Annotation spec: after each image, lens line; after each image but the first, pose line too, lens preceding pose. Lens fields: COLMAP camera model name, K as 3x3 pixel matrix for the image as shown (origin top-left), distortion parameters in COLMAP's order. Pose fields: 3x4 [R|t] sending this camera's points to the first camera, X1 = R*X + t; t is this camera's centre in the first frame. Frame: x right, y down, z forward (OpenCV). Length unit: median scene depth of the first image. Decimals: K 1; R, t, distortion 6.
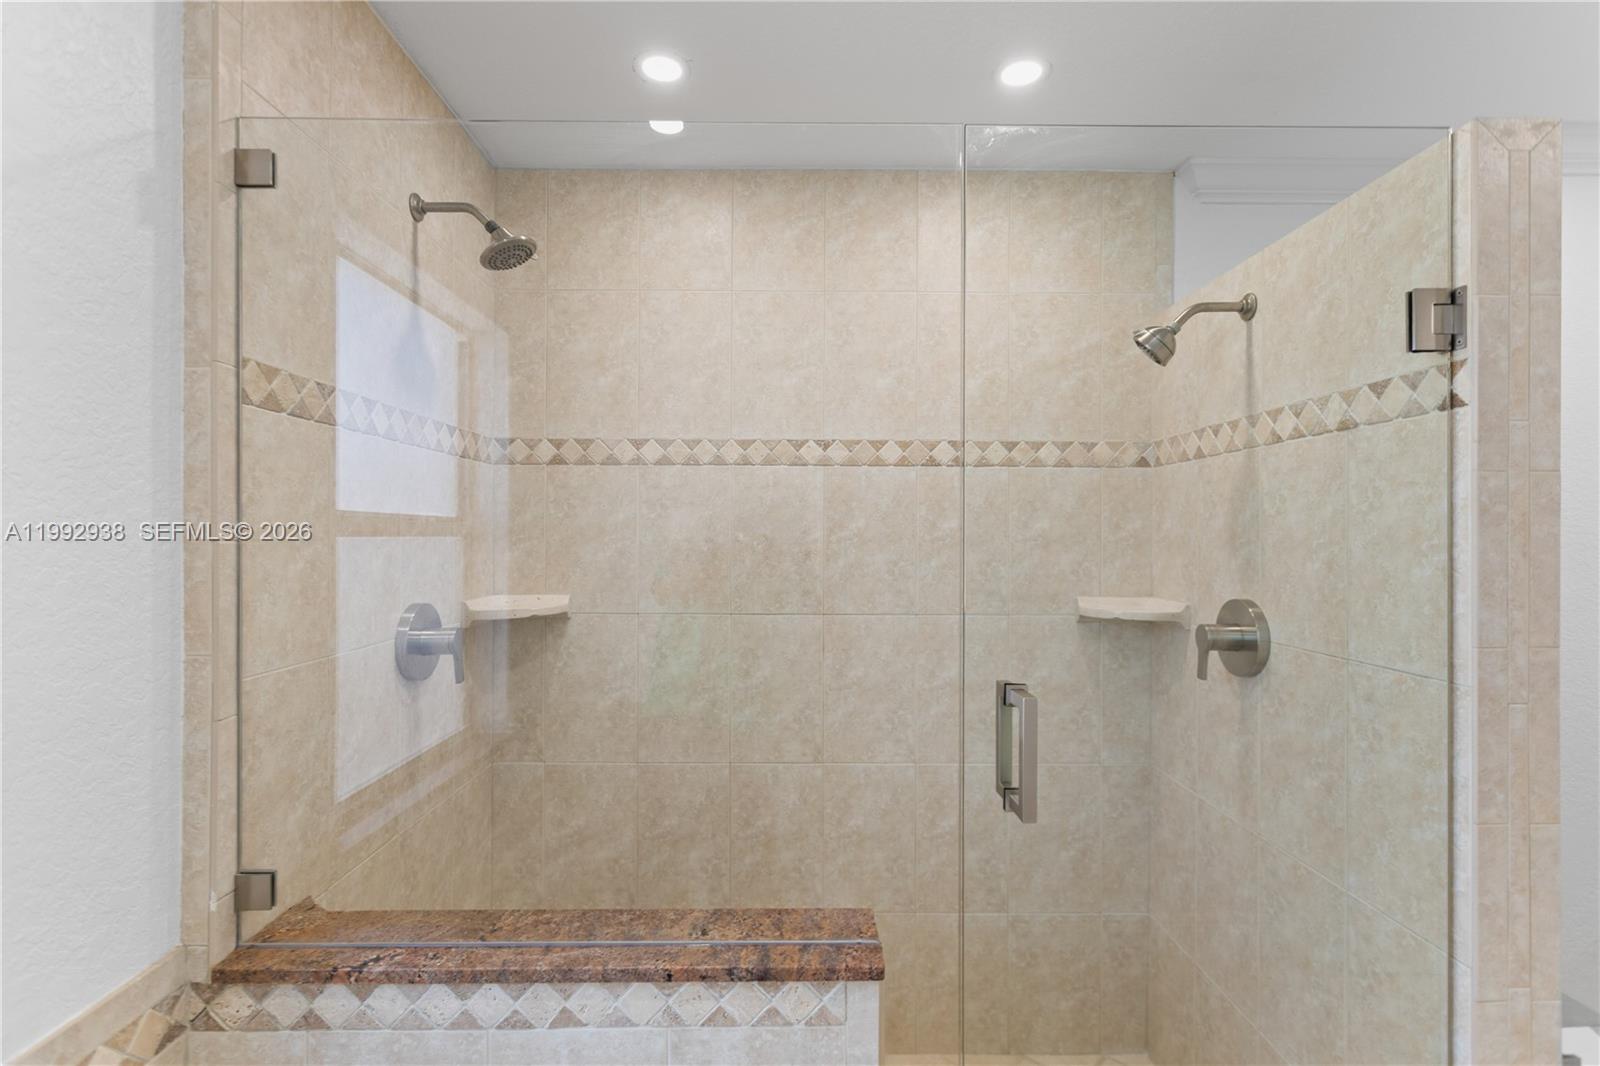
lens RADIAL K [[770.1, 0, 795.0], [0, 770.1, 524.0], [0, 0, 1]] dist [0.001281, 0.000690]
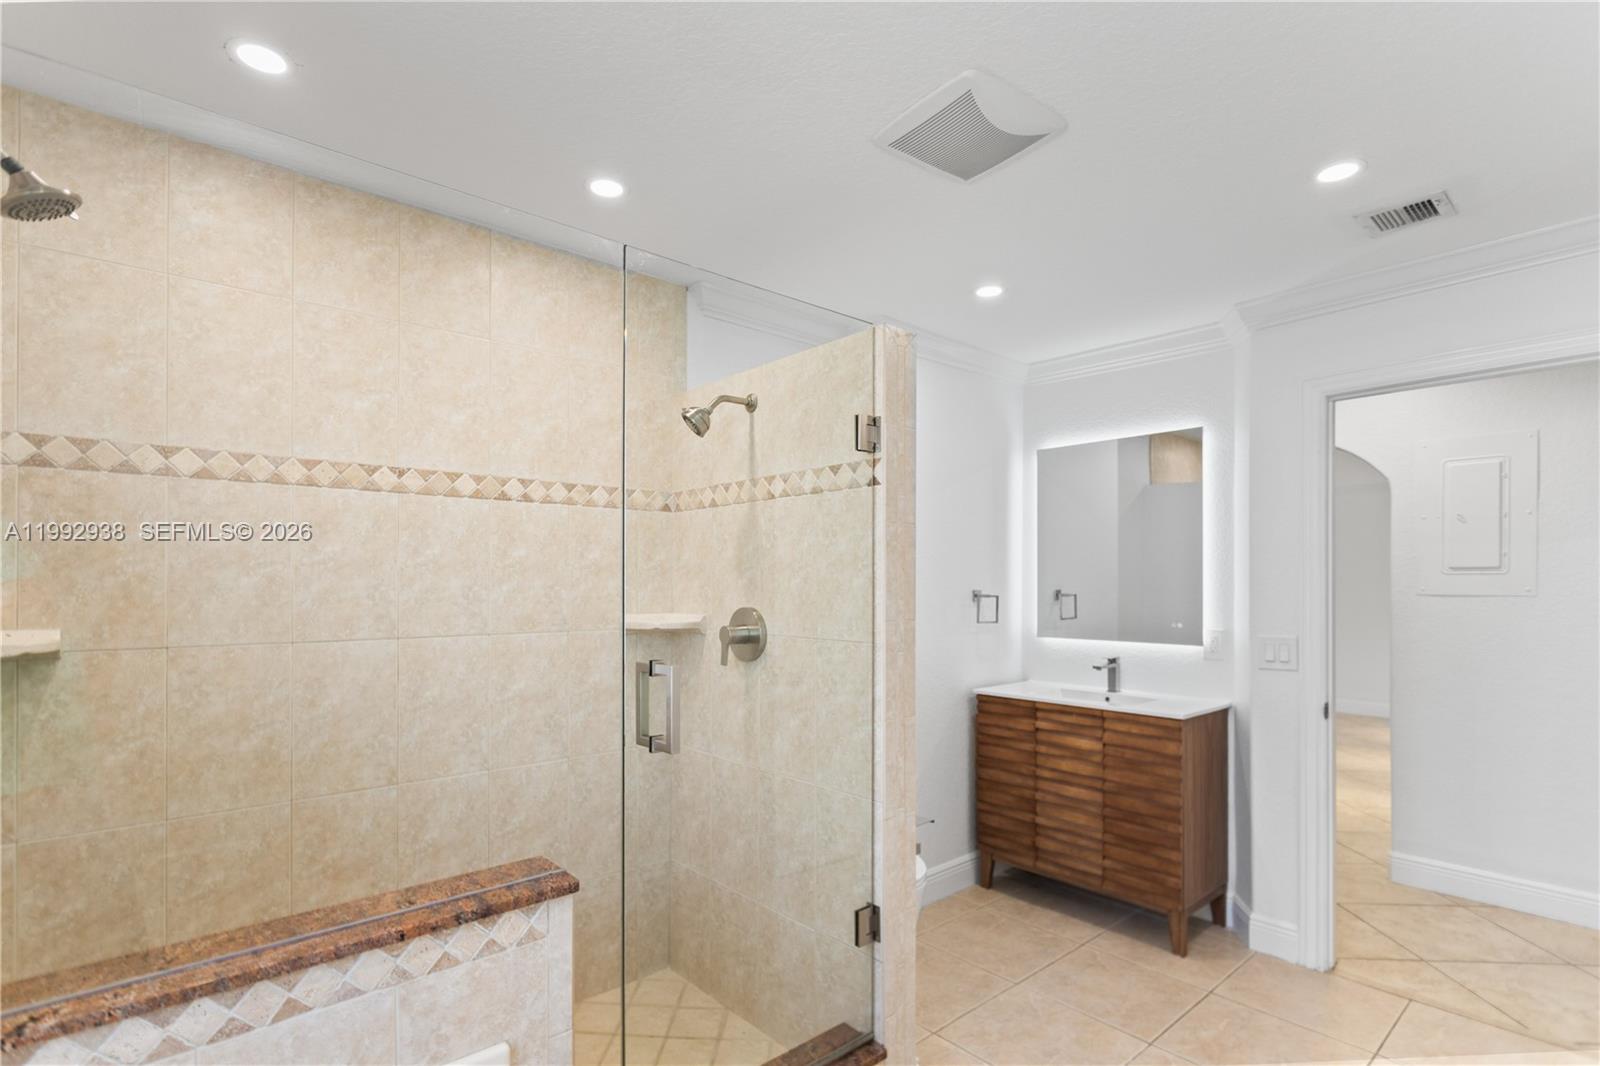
lens RADIAL K [[784.6, 0, 777.5], [0, 784.6, 567.2], [0, 0, 1]] dist [0.001219, 0.000945]
pose [[0.764562, 0.011507, 0.644448, -0.360661], [-0.007610, 0.999932, -0.008826, 0.041213], [-0.644505, 0.001843, 0.764598, -0.168025]]
